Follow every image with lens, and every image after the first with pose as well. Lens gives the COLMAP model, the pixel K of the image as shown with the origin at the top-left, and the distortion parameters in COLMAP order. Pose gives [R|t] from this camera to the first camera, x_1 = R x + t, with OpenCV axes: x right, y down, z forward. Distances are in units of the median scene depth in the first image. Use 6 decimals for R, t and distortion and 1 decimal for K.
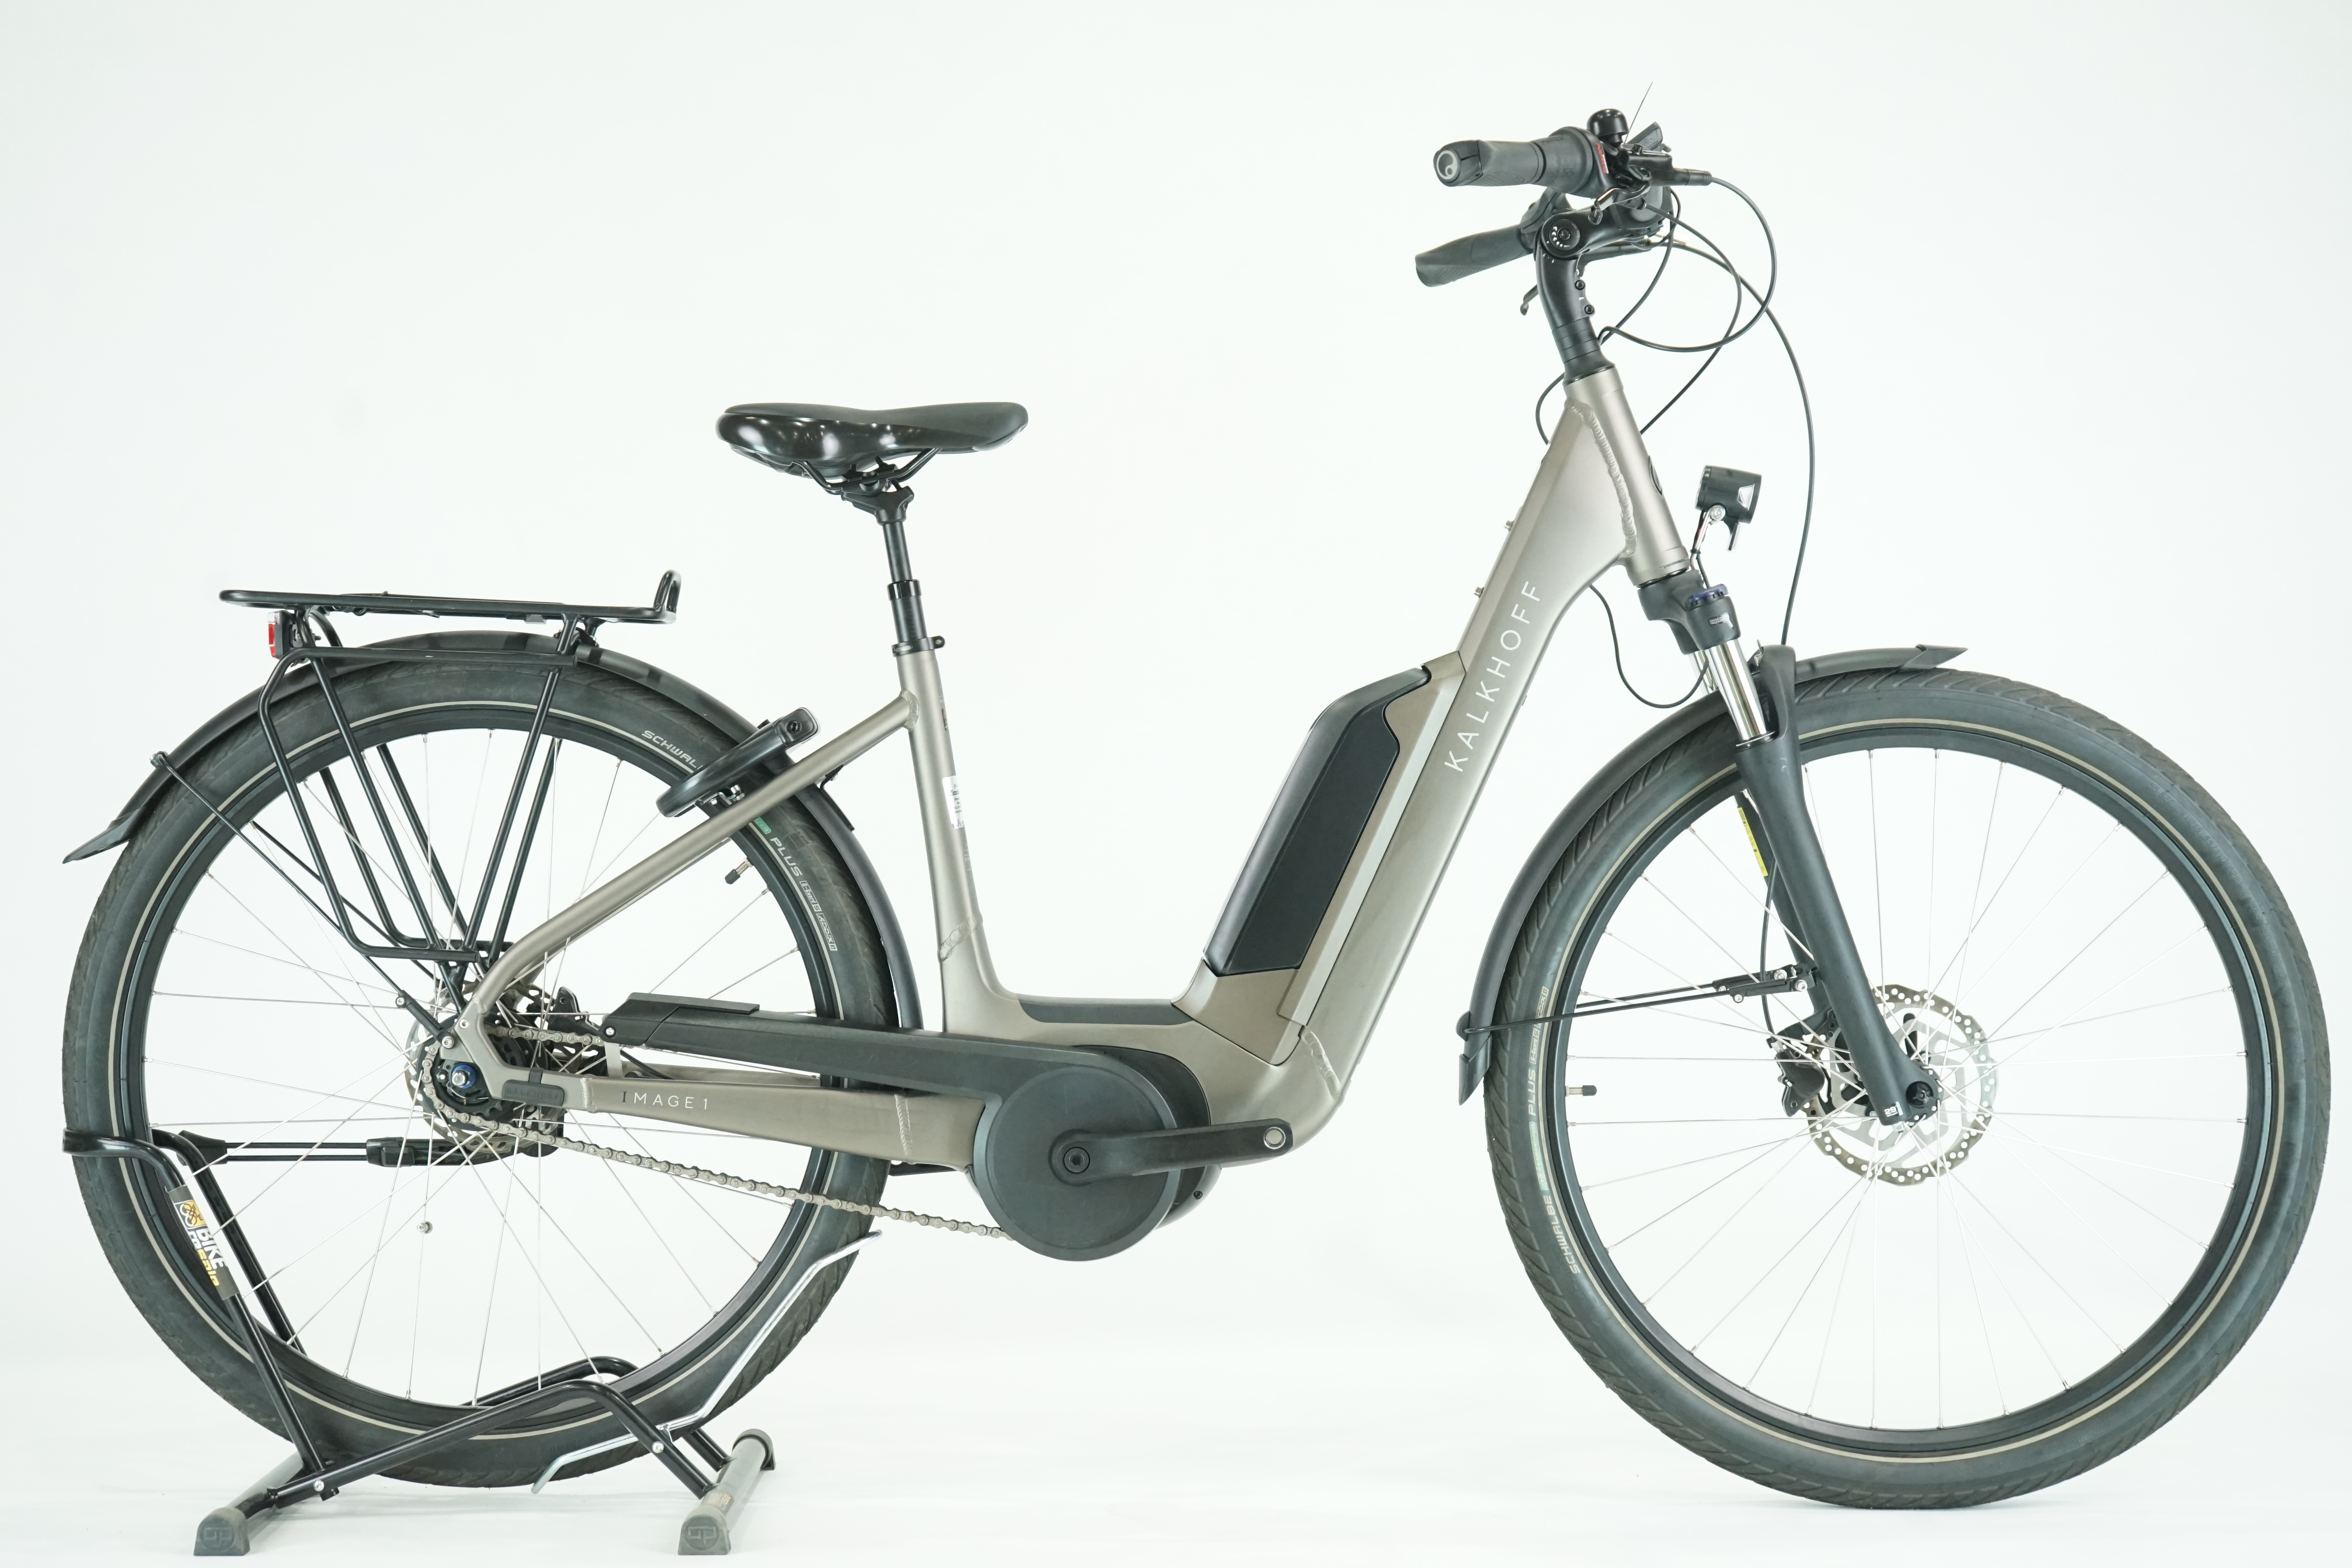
lens RADIAL K [[3673.4, 0, 1176.0], [0, 3673.4, 784.0], [0, 0, 1]] dist [-0.026732, -0.006709]
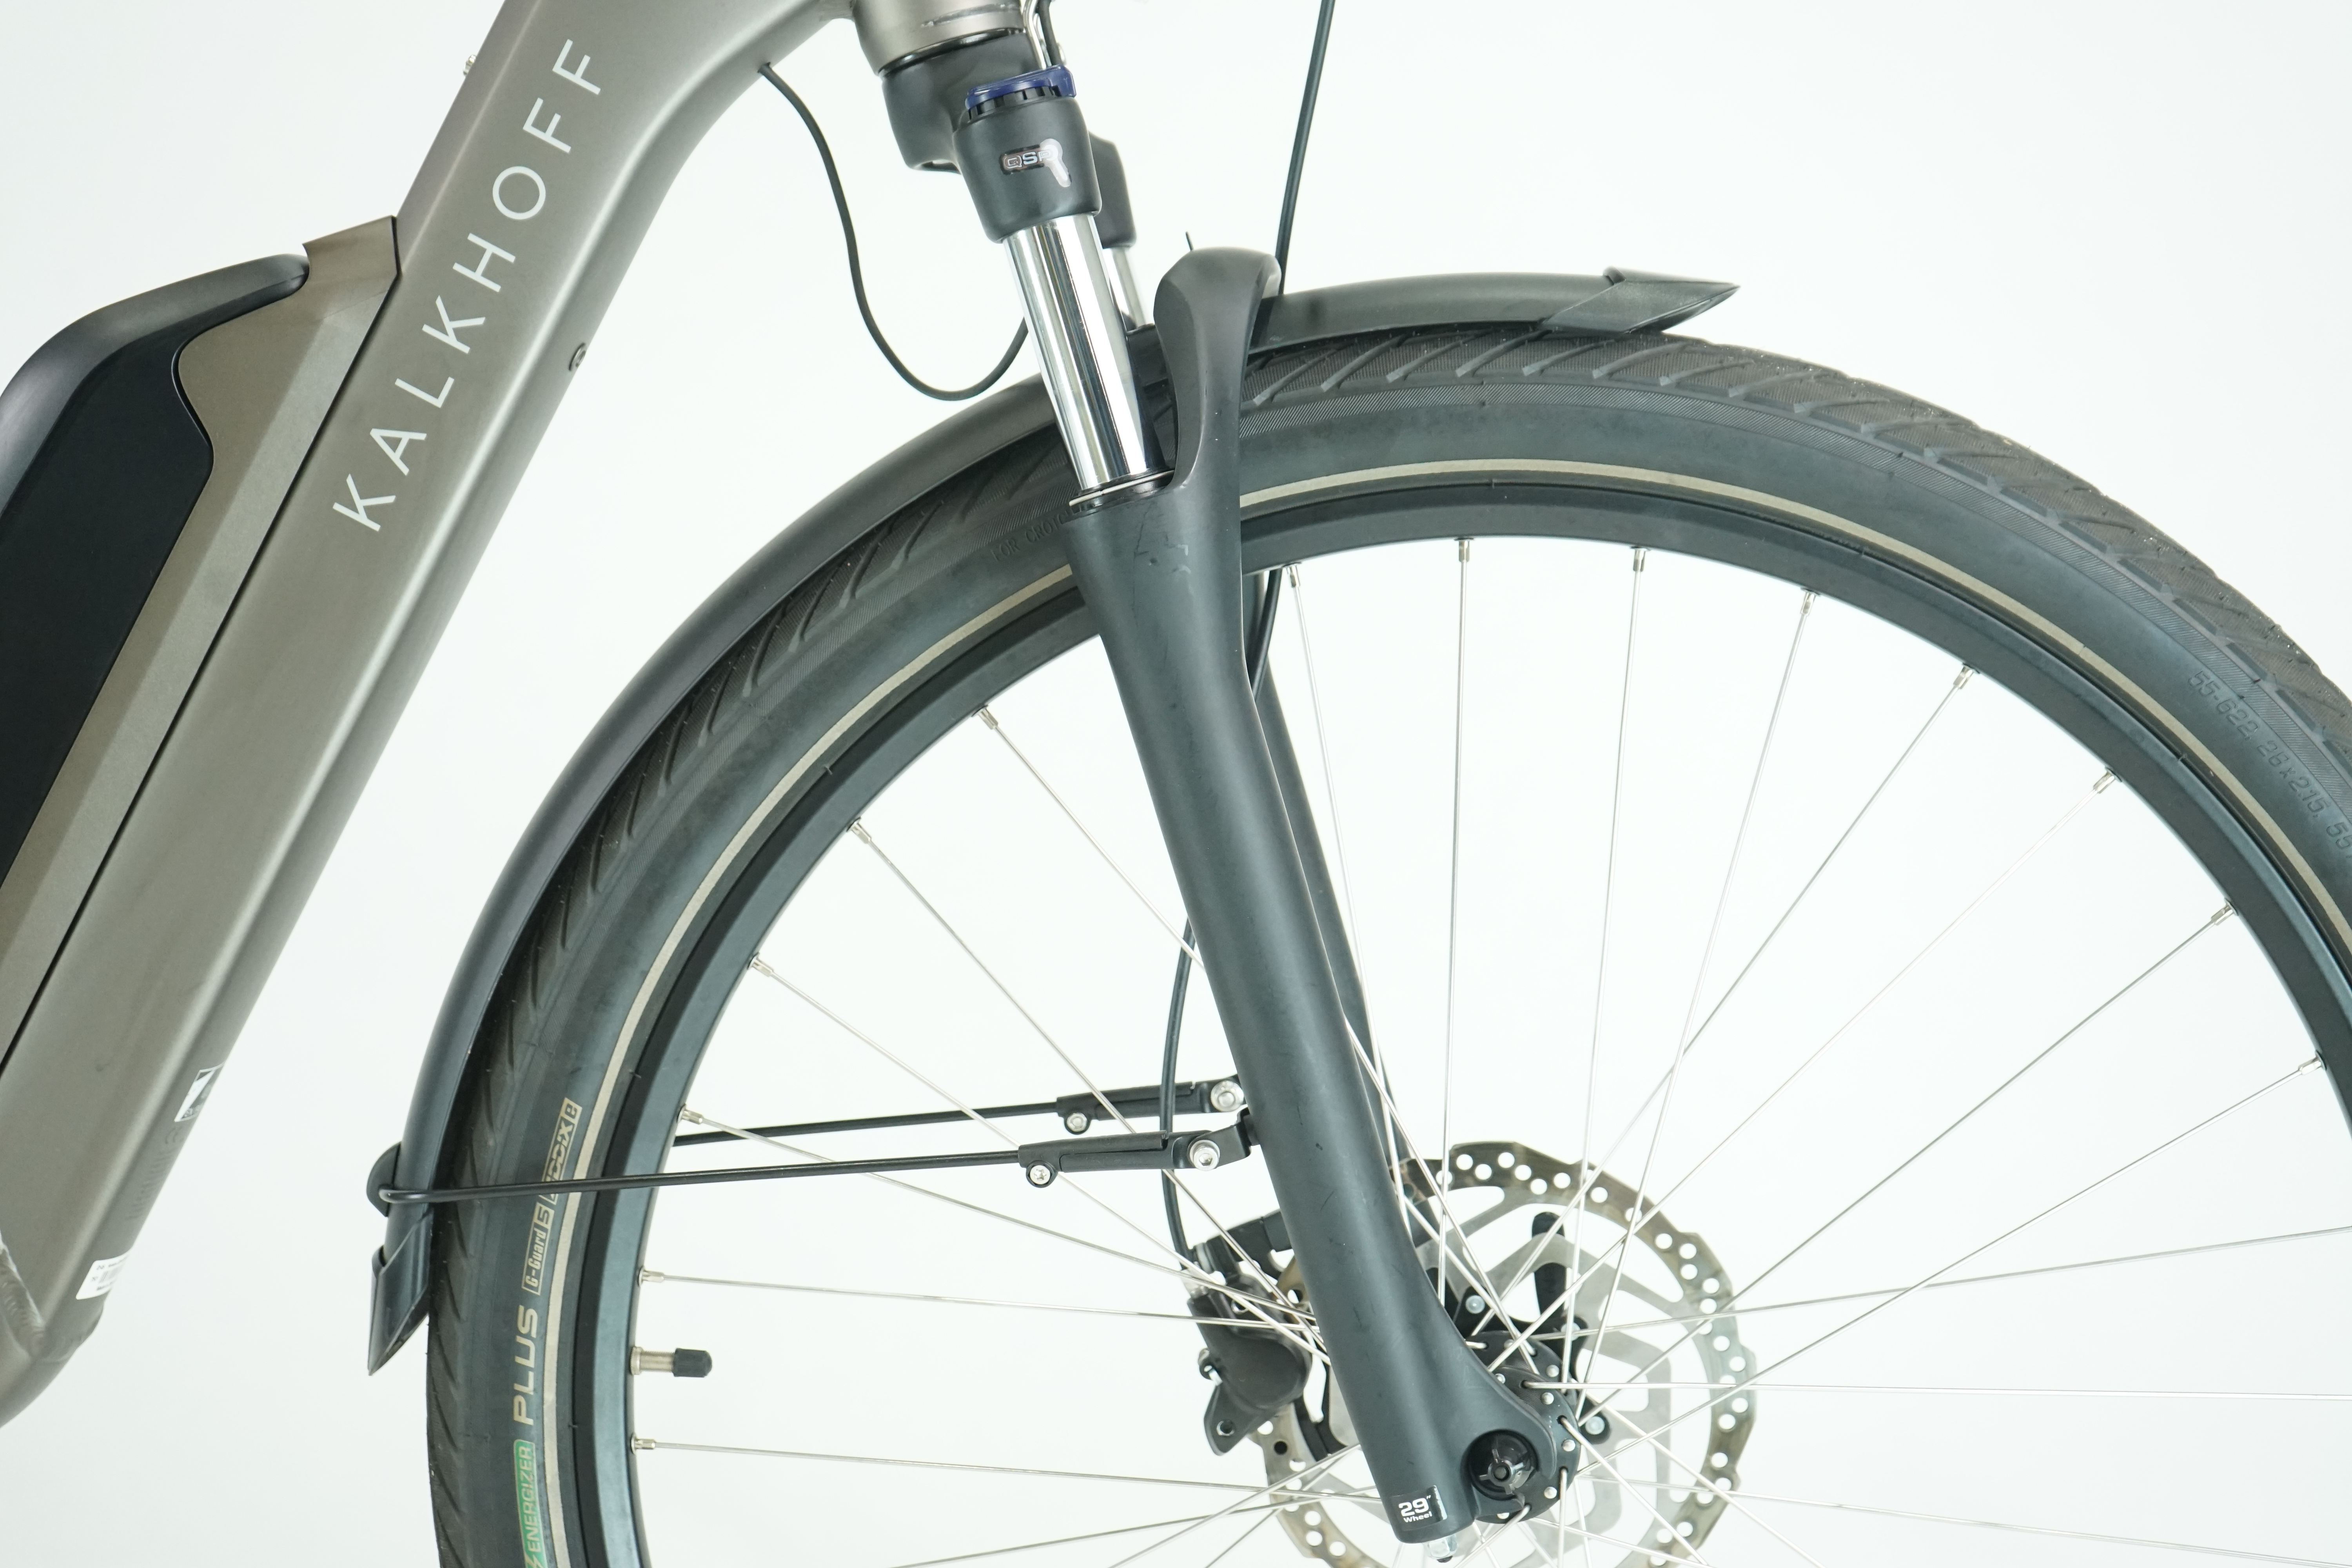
lens RADIAL K [[3711.5, 0, 1176.0], [0, 3711.5, 784.0], [0, 0, 1]] dist [-0.012624, -0.036618]
pose [[0.996416, 0.063934, -0.055384, 0.183299], [-0.060557, 0.996320, 0.060650, -0.005505], [0.059058, -0.057079, 0.996621, 0.615755]]
